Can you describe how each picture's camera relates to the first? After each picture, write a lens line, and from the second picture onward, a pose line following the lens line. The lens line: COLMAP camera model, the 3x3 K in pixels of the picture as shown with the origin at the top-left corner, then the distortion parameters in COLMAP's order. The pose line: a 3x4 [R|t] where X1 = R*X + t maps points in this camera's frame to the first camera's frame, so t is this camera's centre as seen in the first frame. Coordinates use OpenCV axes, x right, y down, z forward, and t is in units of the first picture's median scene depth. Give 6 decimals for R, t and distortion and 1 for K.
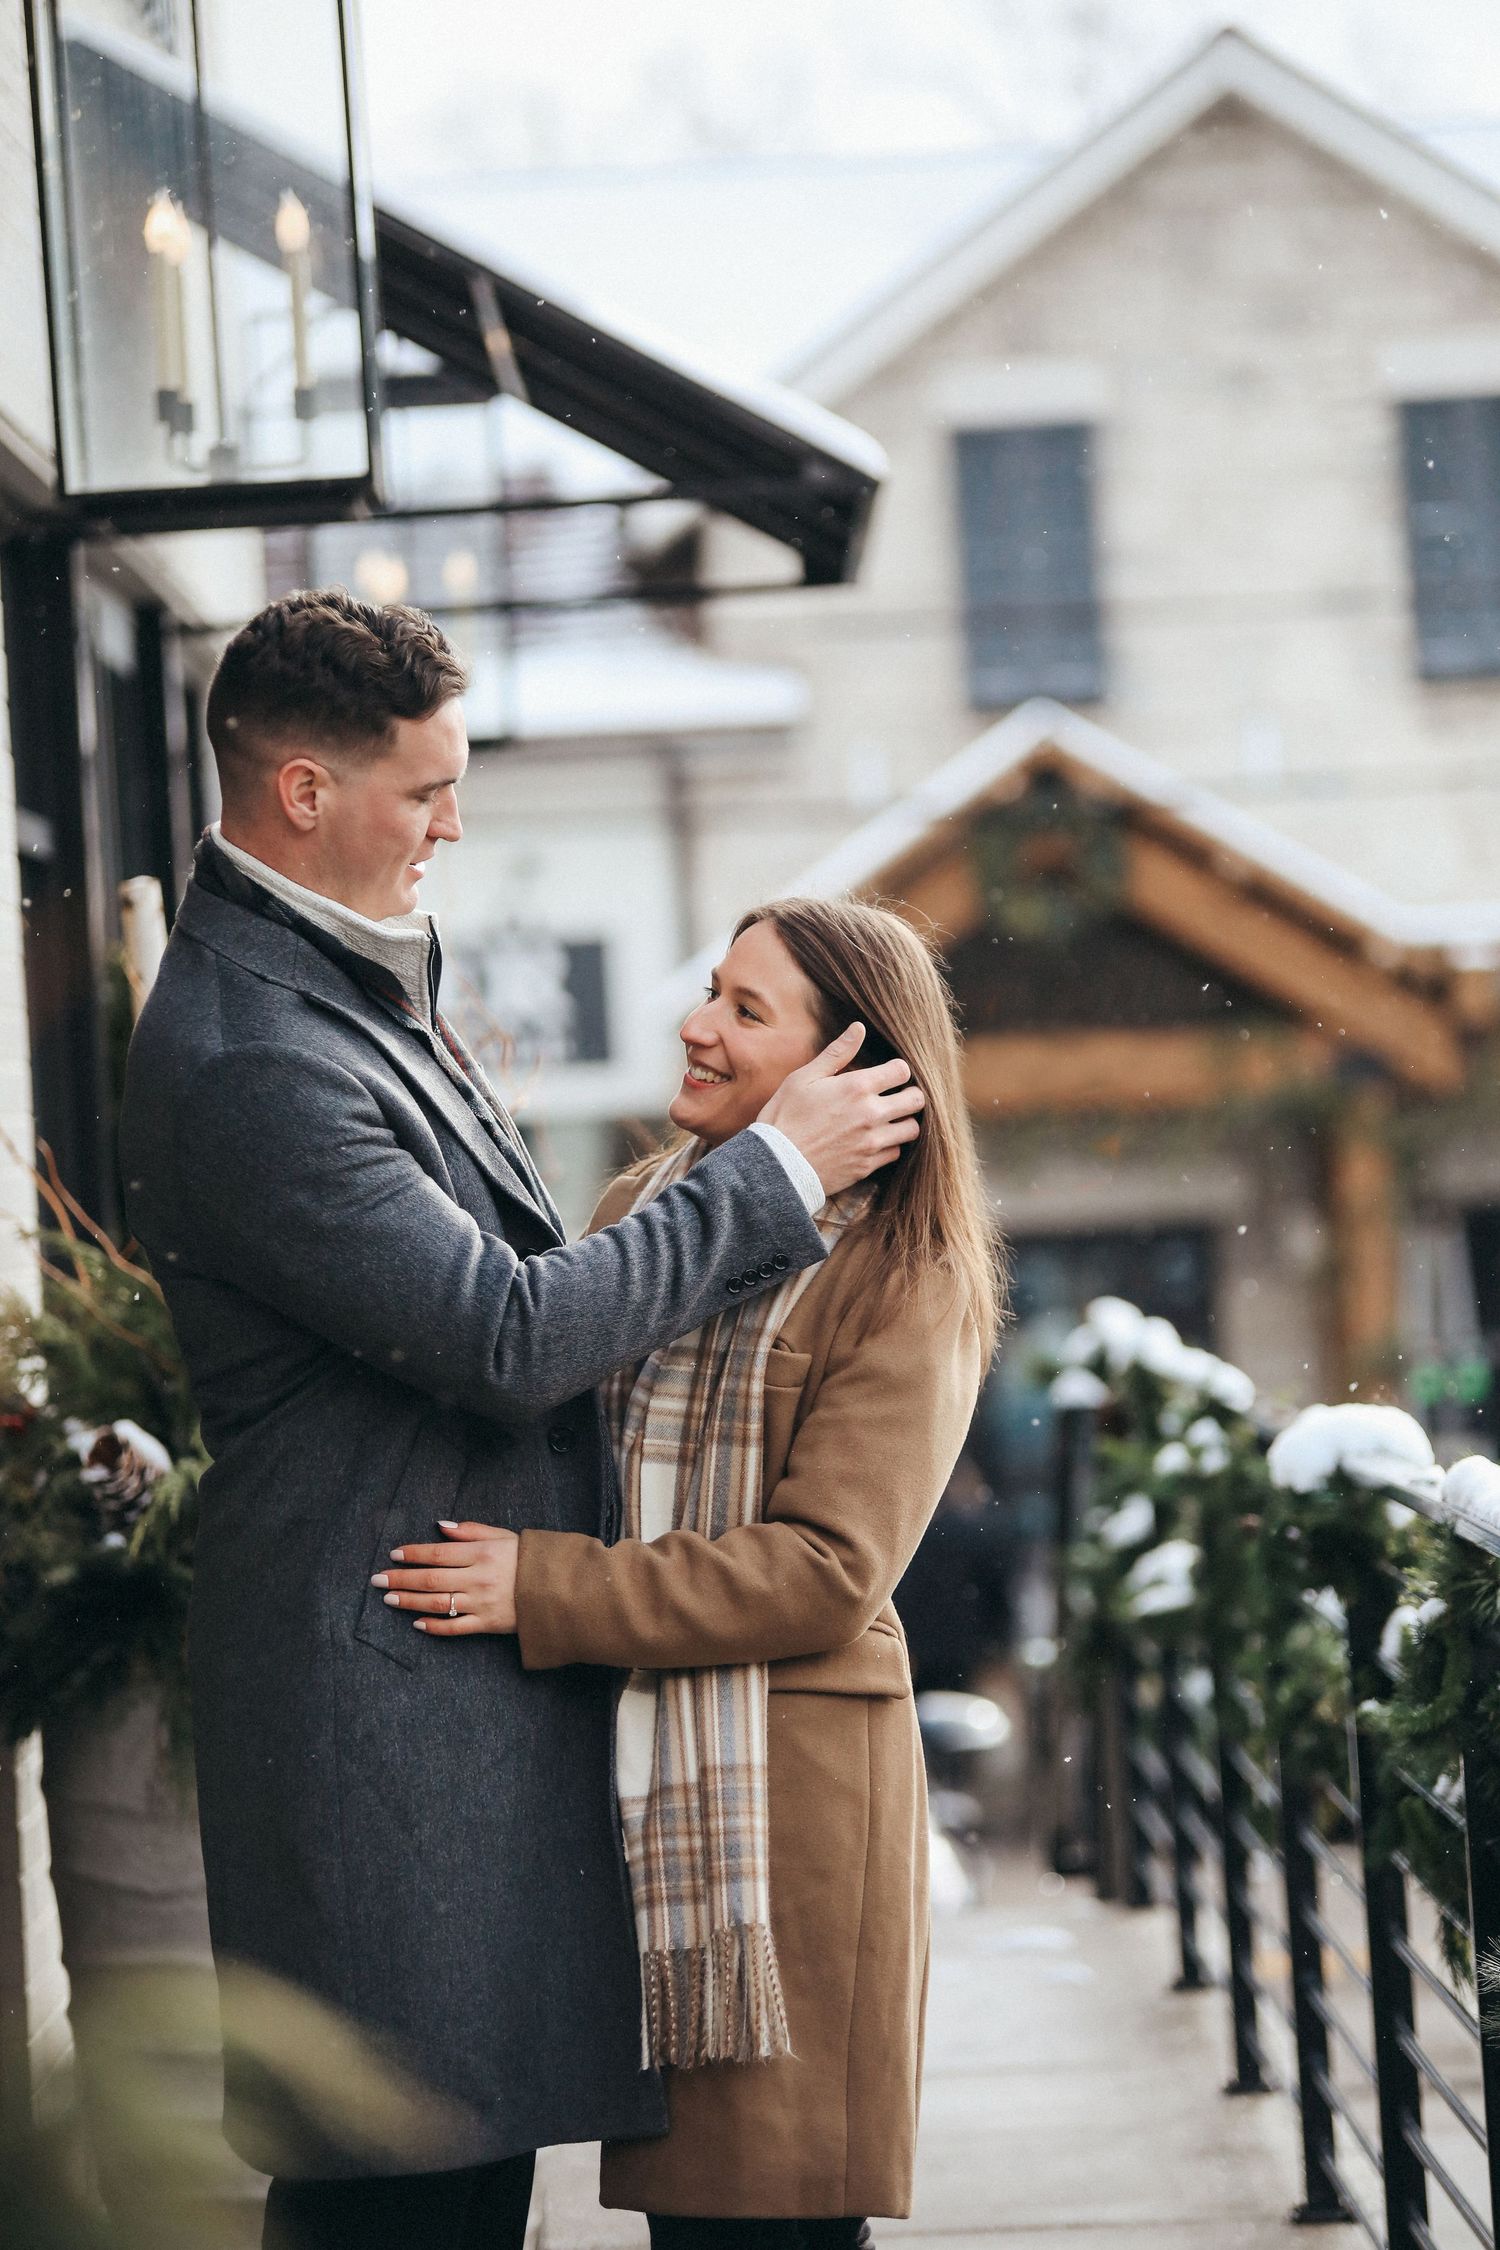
lens RADIAL K [[9080.5, 0, 750.0], [0, 9080.5, 1125.0], [0, 0, 1]] dist [0.268373, 2.516308]
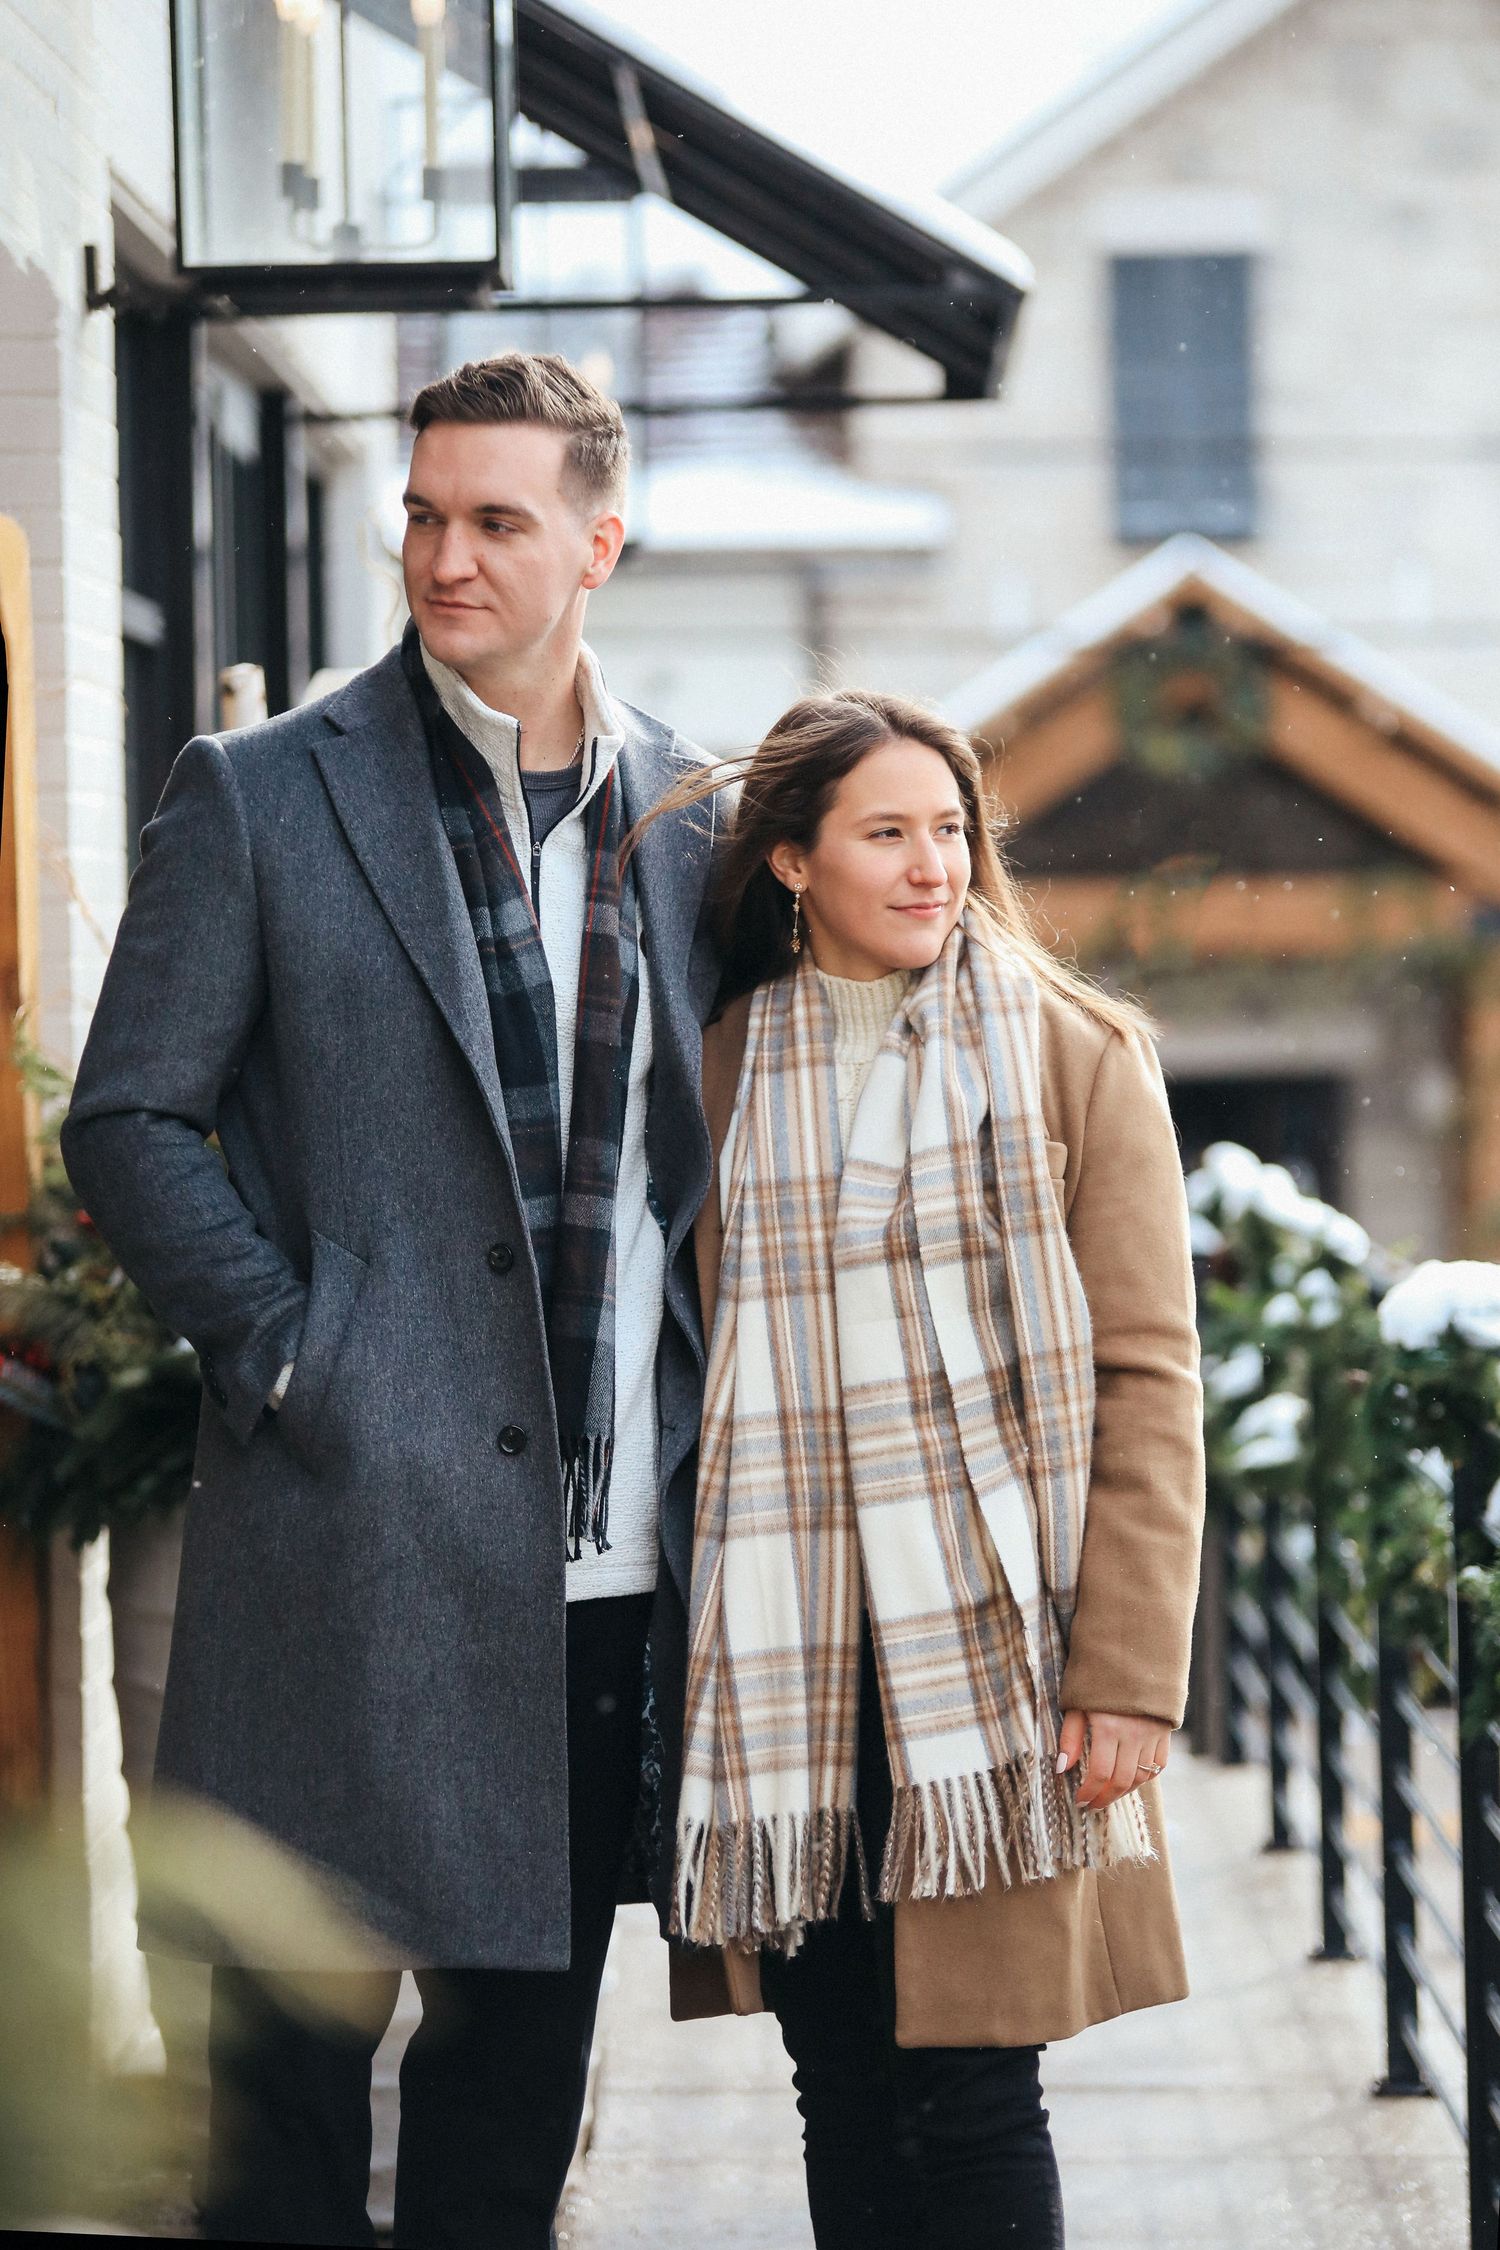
lens RADIAL K [[8405.9, 0, 750.0], [0, 8405.9, 1125.0], [0, 0, 1]] dist [0.239784, 2.490018]
pose [[0.998779, 0.042957, -0.024407, 0.010678], [-0.042579, 0.998968, 0.015829, 0.005158], [0.025061, -0.014771, 0.999577, 0.097631]]
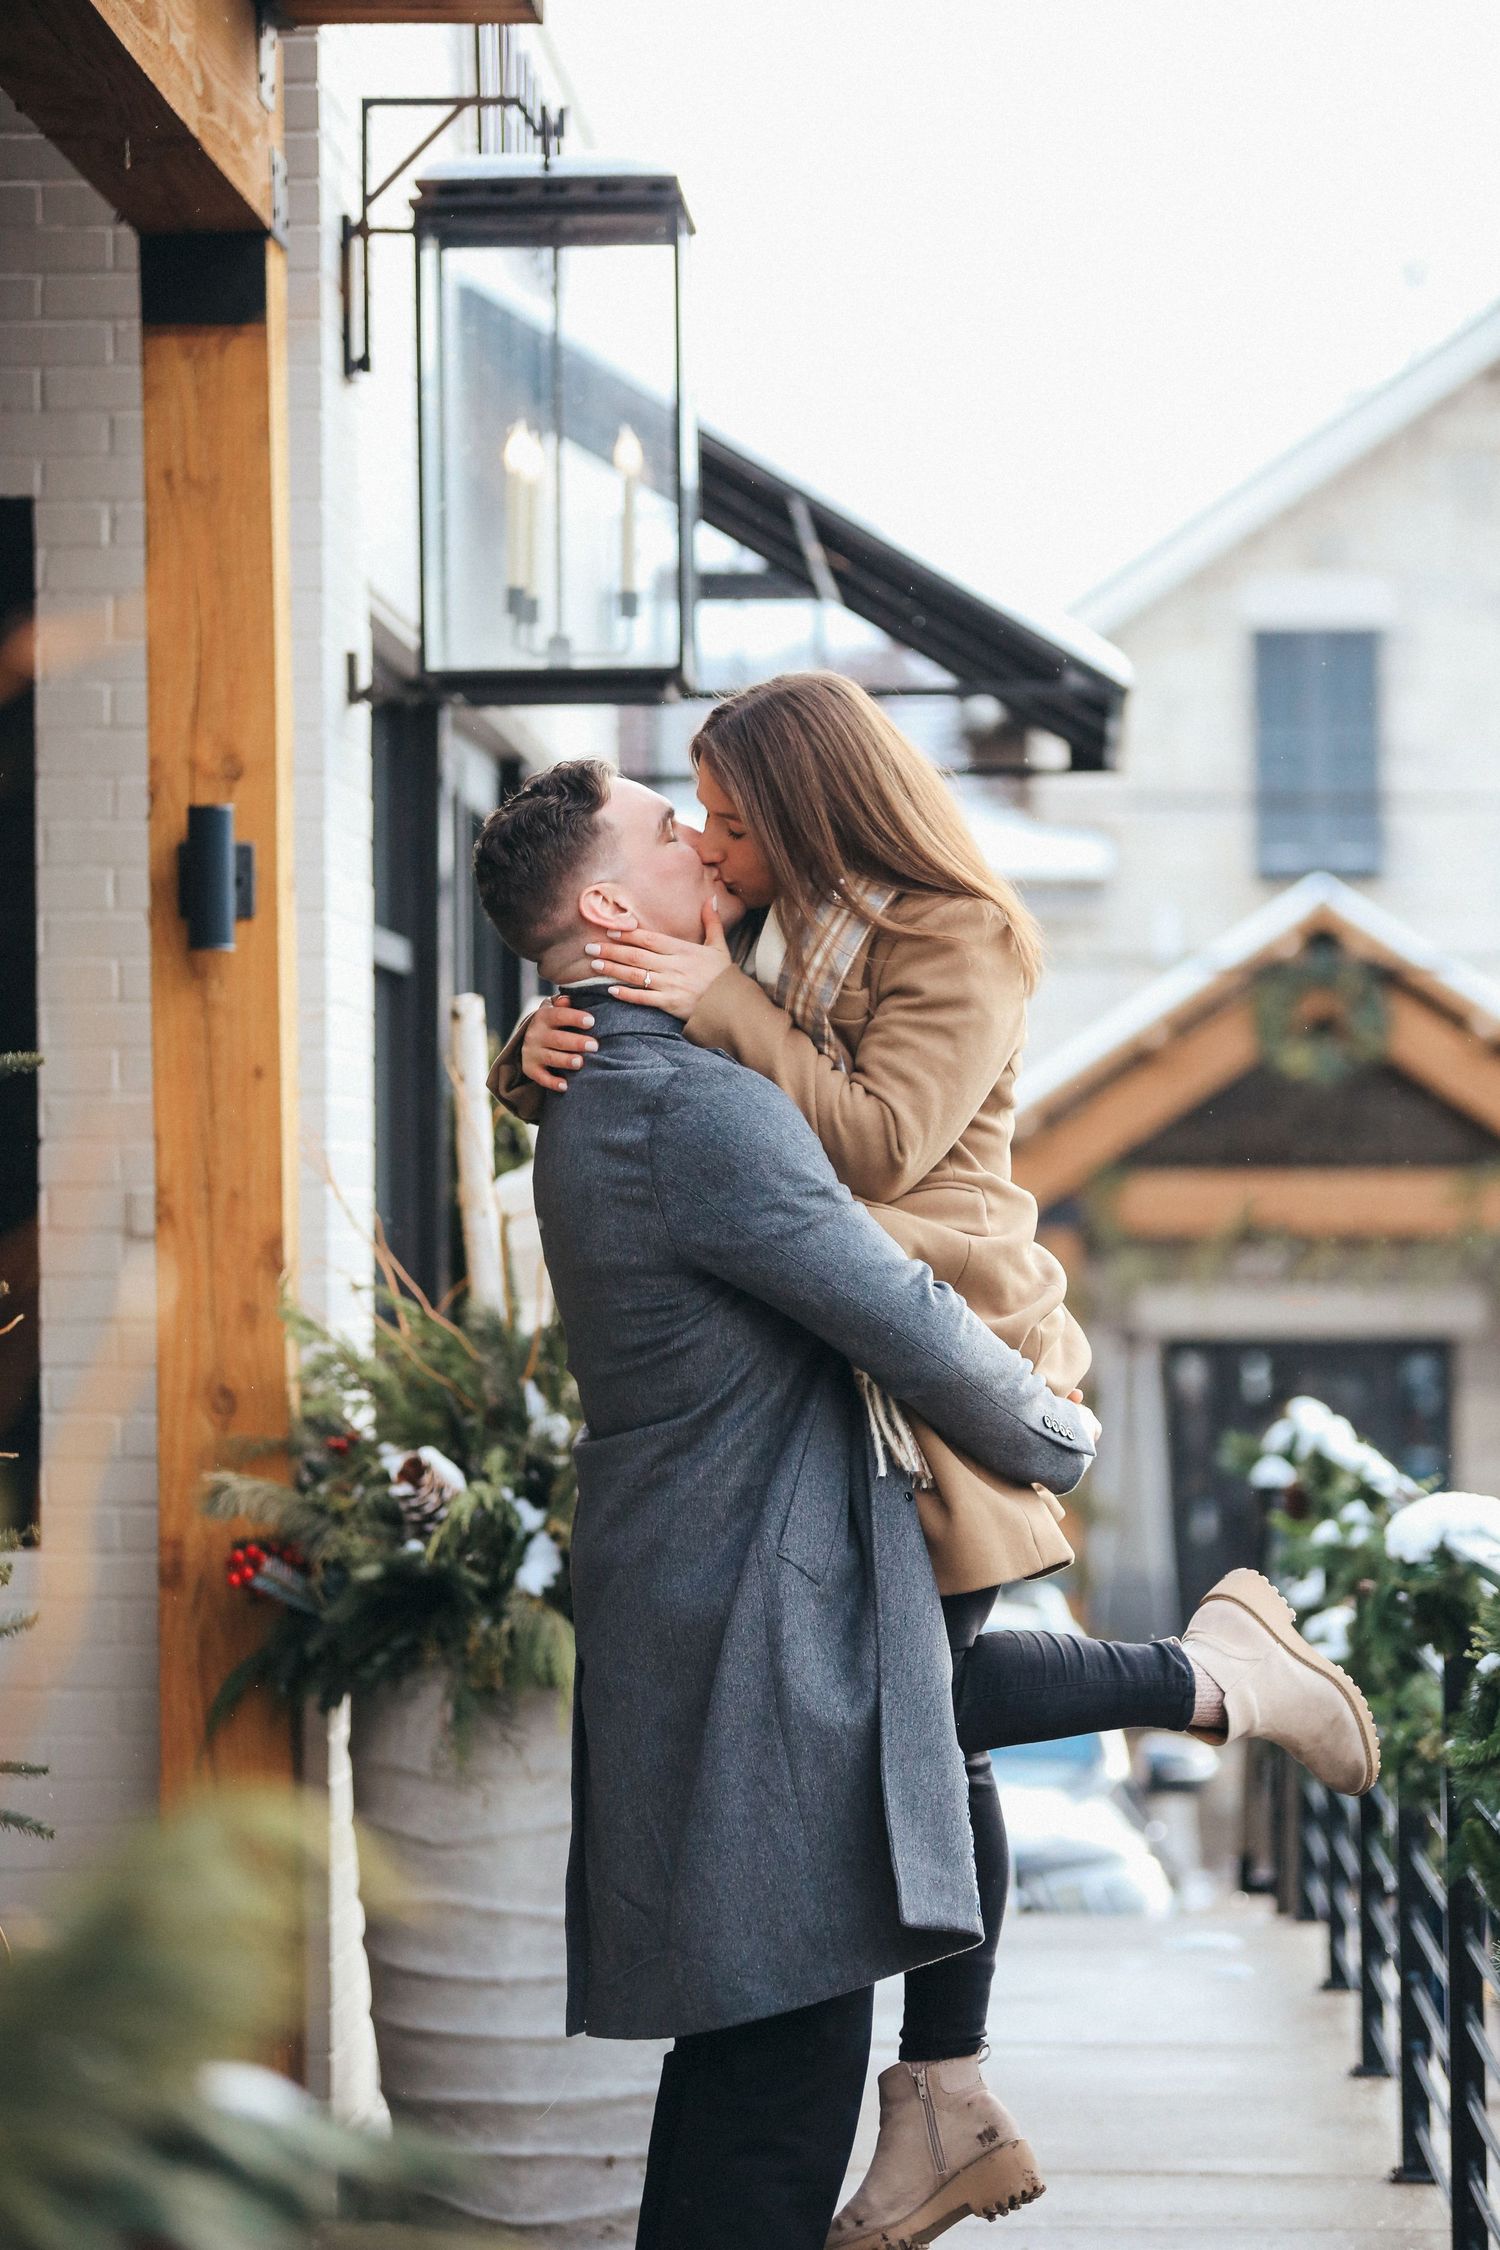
lens RADIAL K [[11096.3, 0, 750.0], [0, 11096.3, 1125.0], [0, 0, 1]] dist [0.081212, -12.686076]
pose [[0.993965, 0.052633, -0.096243, 0.107206], [-0.053529, 0.998543, -0.006759, -0.002081], [0.095747, 0.011870, 0.995335, -0.432110]]
